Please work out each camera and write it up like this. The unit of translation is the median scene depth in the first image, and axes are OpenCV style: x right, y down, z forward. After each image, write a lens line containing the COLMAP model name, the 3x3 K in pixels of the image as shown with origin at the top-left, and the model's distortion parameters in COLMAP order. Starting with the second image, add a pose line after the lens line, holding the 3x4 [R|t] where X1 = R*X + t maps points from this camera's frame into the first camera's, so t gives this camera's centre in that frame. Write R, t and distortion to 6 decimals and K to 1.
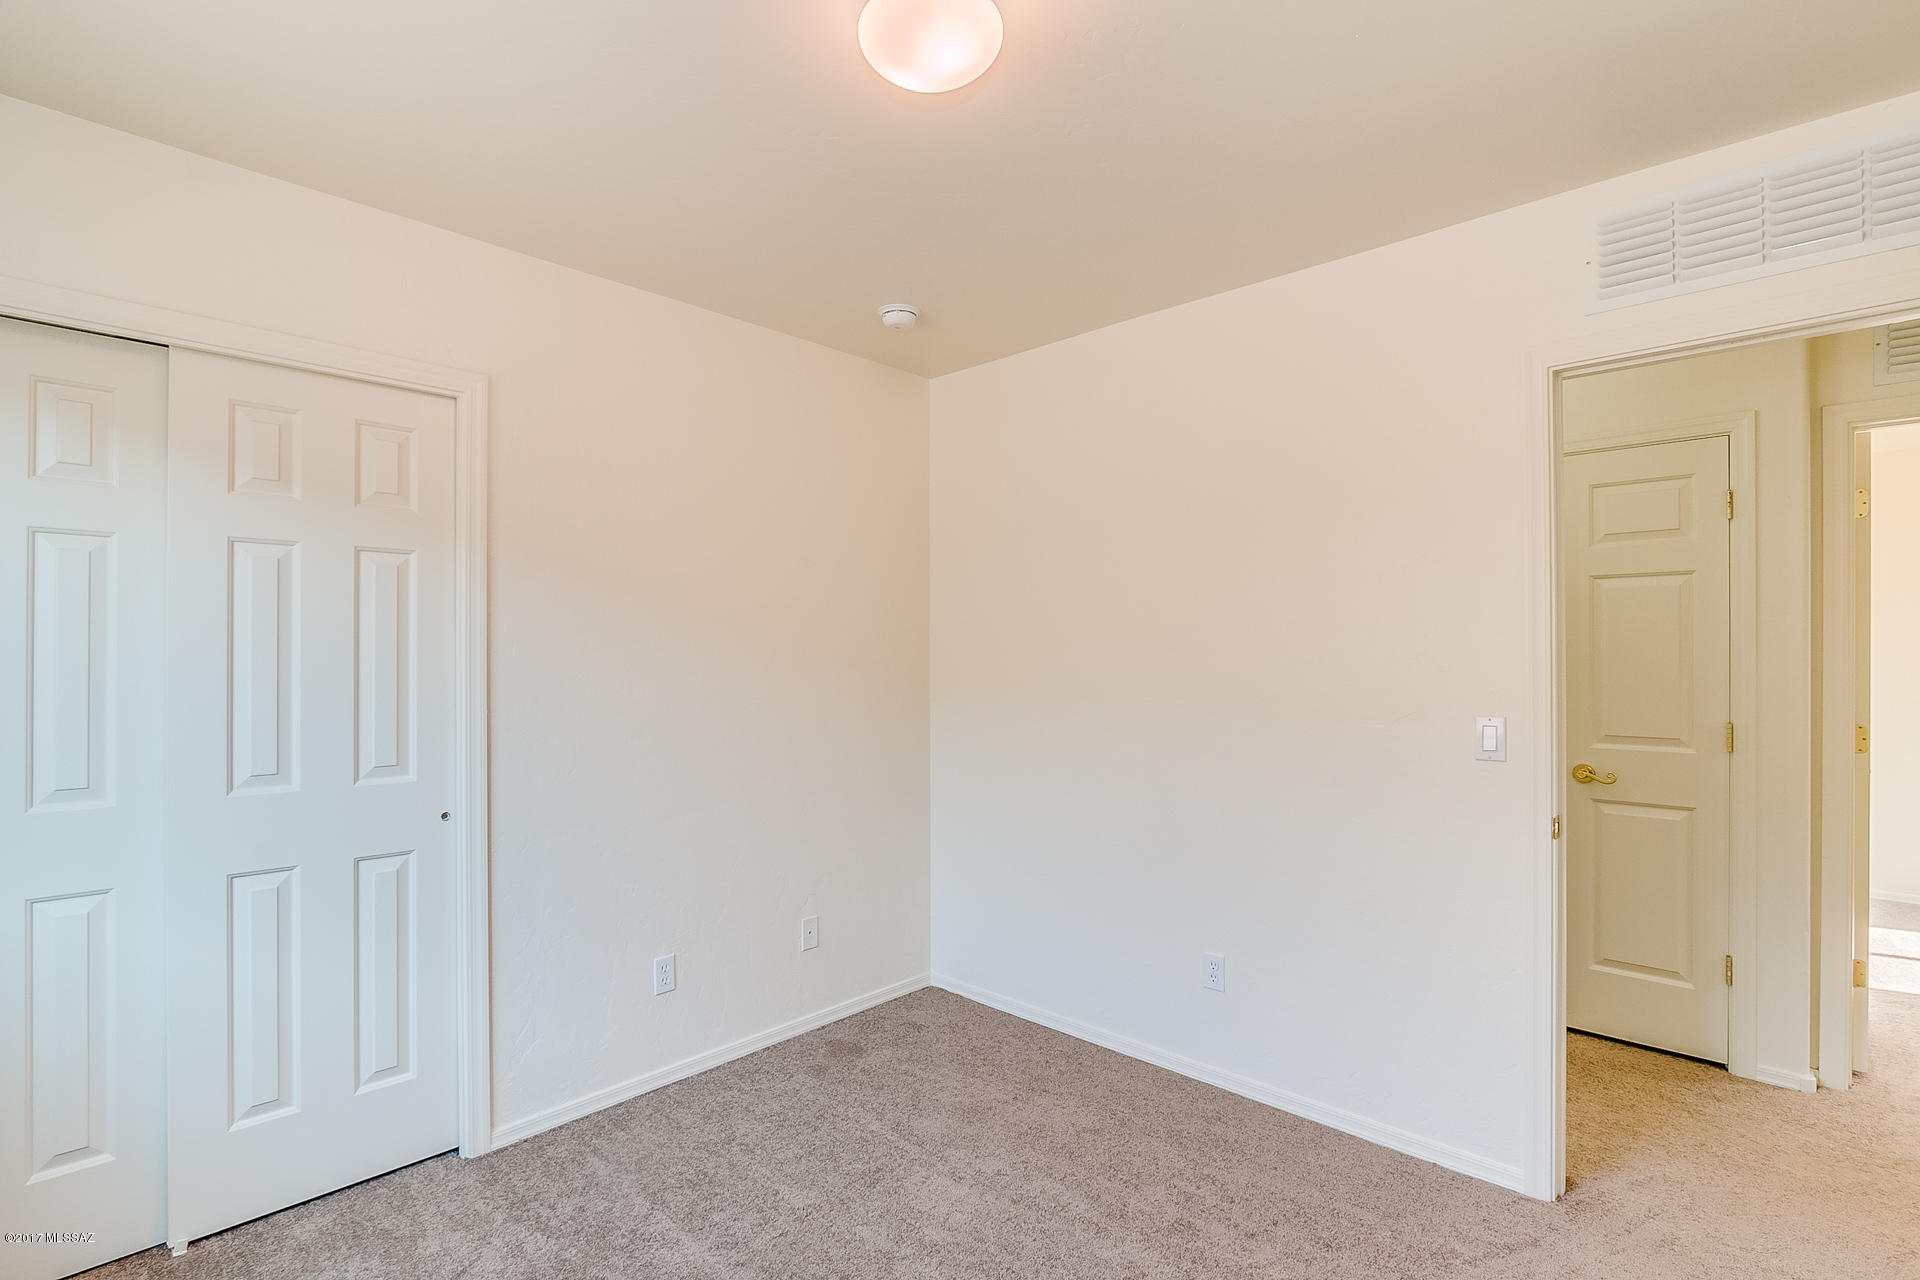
lens RADIAL K [[896.8, 0, 964.7], [0, 896.8, 652.8], [0, 0, 1]] dist [-0.015903, 0.002244]
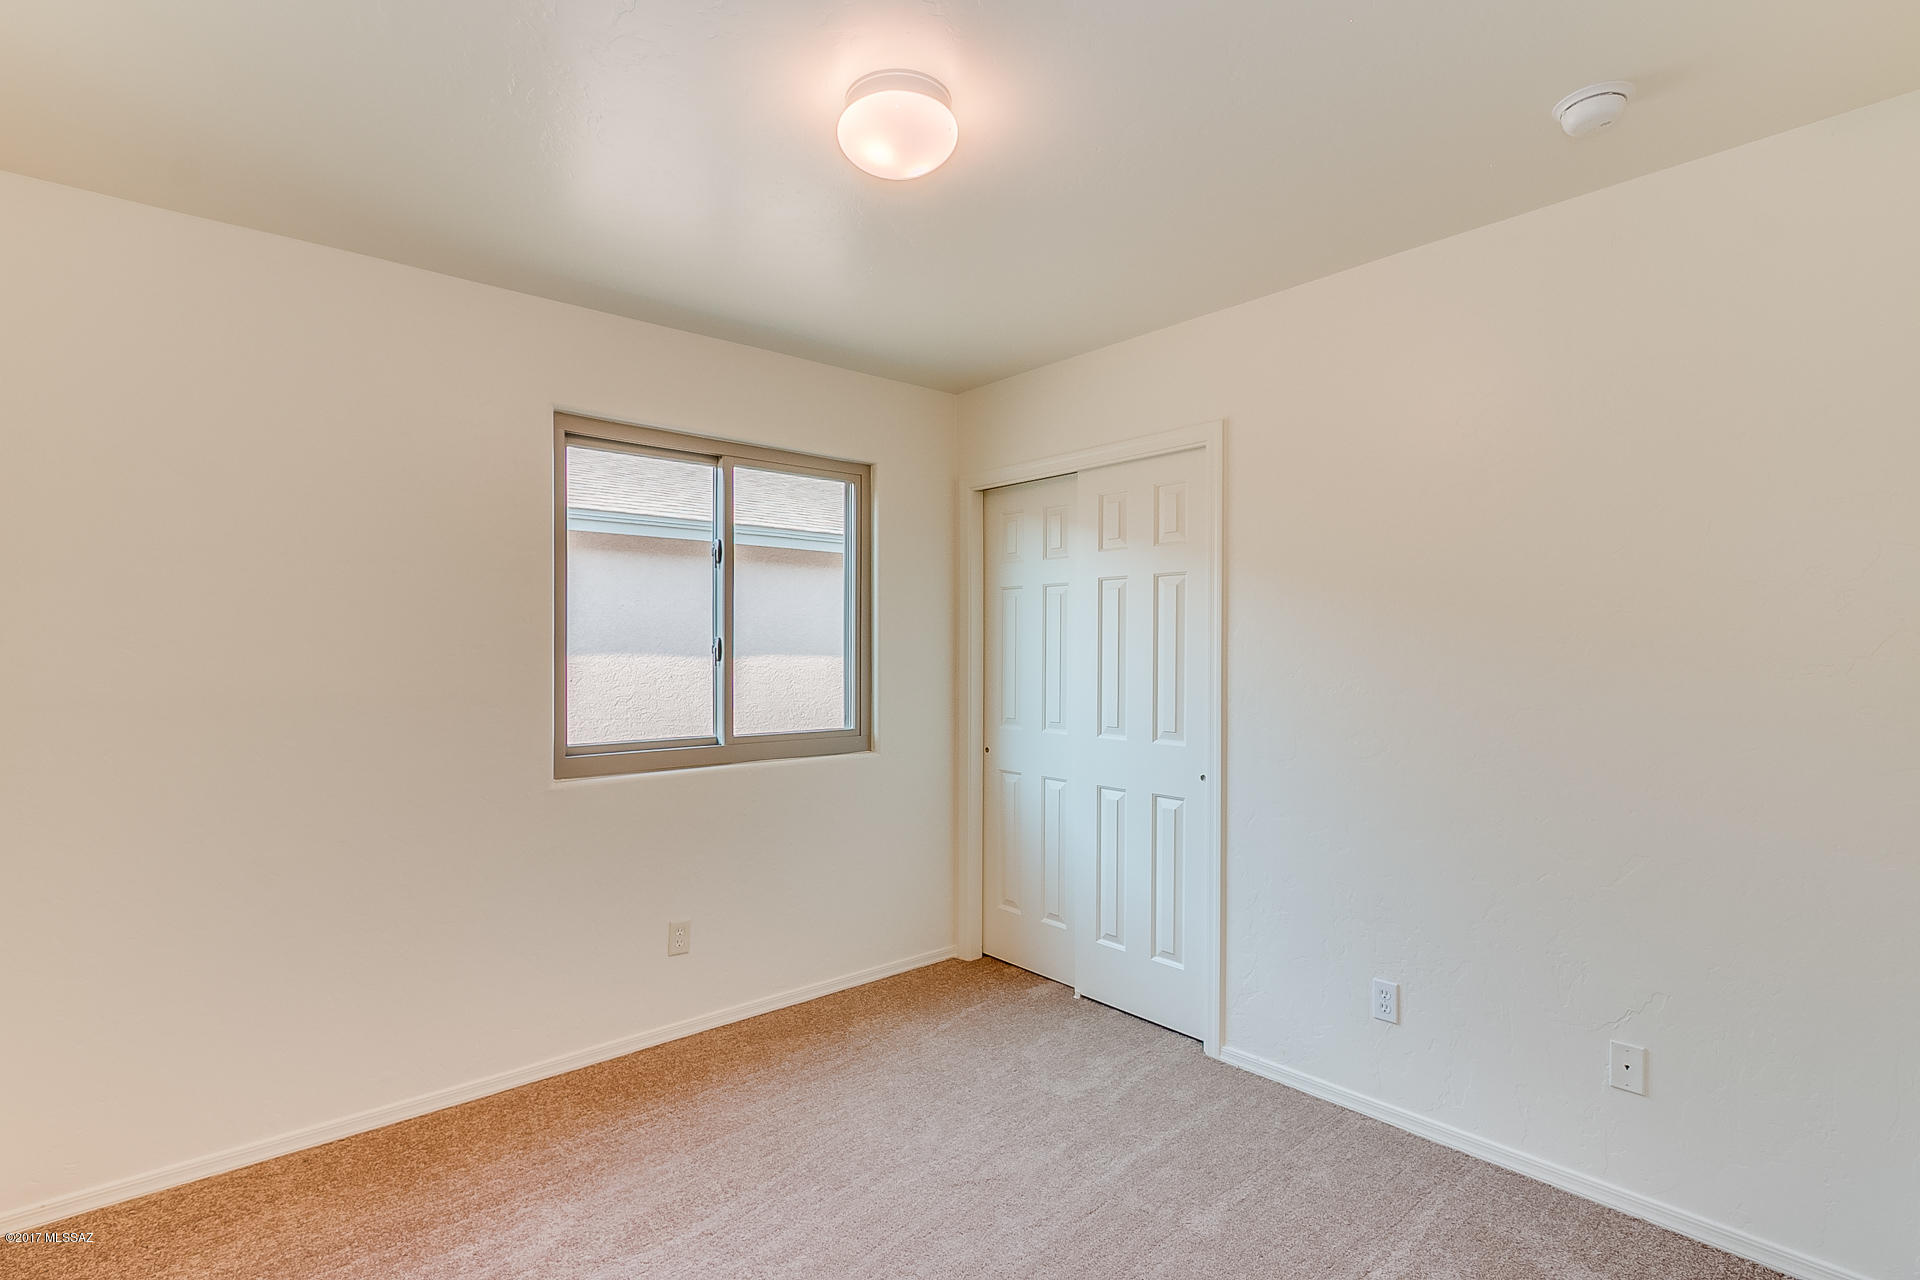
lens RADIAL K [[896.8, 0, 960.7], [0, 896.8, 648.3], [0, 0, 1]] dist [-0.015903, 0.002244]
pose [[-0.085918, -0.003162, -0.996297, 0.727496], [0.005494, 0.999978, -0.003647, 0.002570], [0.996287, -0.005787, -0.085898, 0.775903]]
